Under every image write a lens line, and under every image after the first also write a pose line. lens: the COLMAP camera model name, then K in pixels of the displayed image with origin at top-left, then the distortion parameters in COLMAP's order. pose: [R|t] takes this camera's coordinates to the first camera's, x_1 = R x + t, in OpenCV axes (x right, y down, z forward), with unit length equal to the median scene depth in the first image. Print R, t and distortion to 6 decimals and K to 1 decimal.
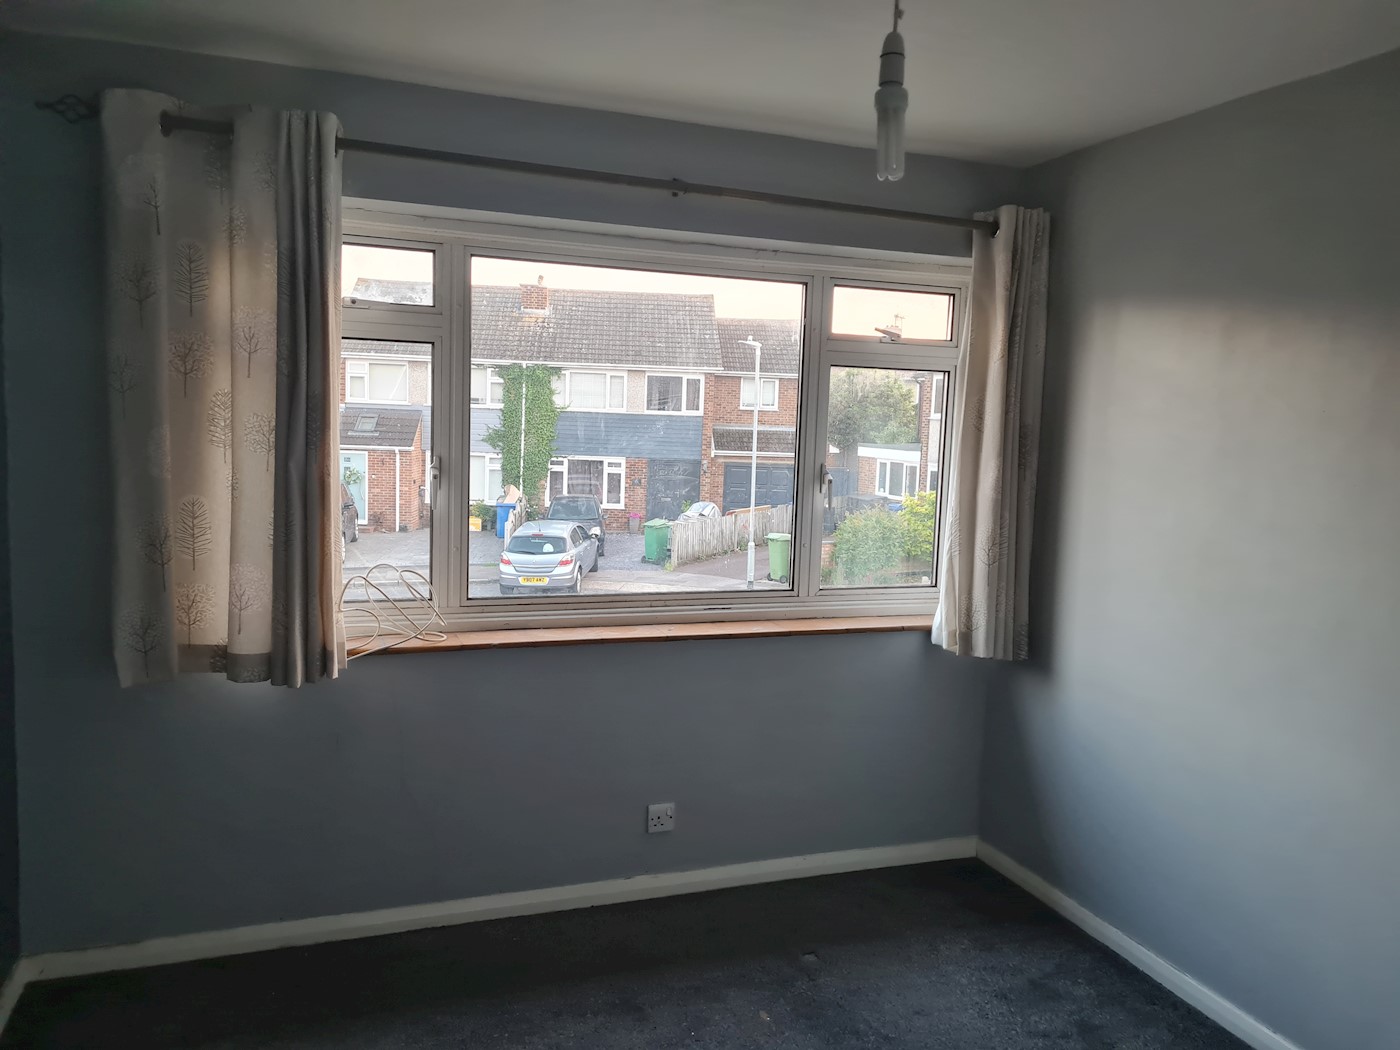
lens RADIAL K [[1073.5, 0, 701.1], [0, 1073.5, 522.6], [0, 0, 1]] dist [0.040876, -0.037030]
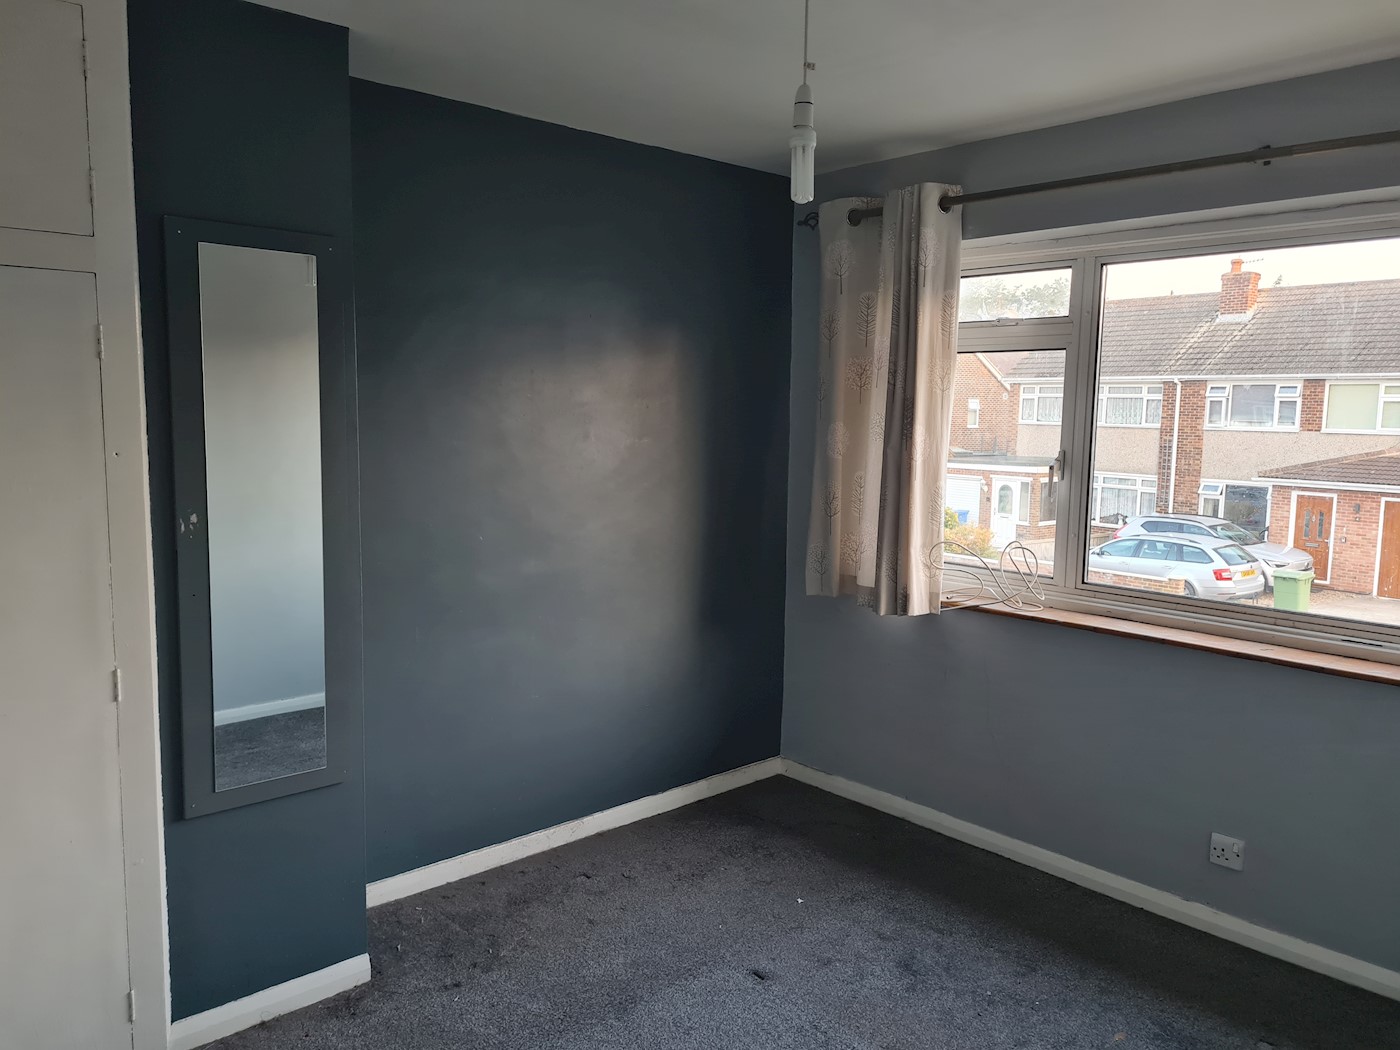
lens RADIAL K [[1073.5, 0, 702.5], [0, 1073.5, 526.8], [0, 0, 1]] dist [0.040876, -0.037030]
pose [[0.365657, 0.077941, -0.927481, 0.670479], [-0.091917, 0.994640, 0.047346, -0.001338], [0.926200, 0.067939, 0.370861, 0.247006]]
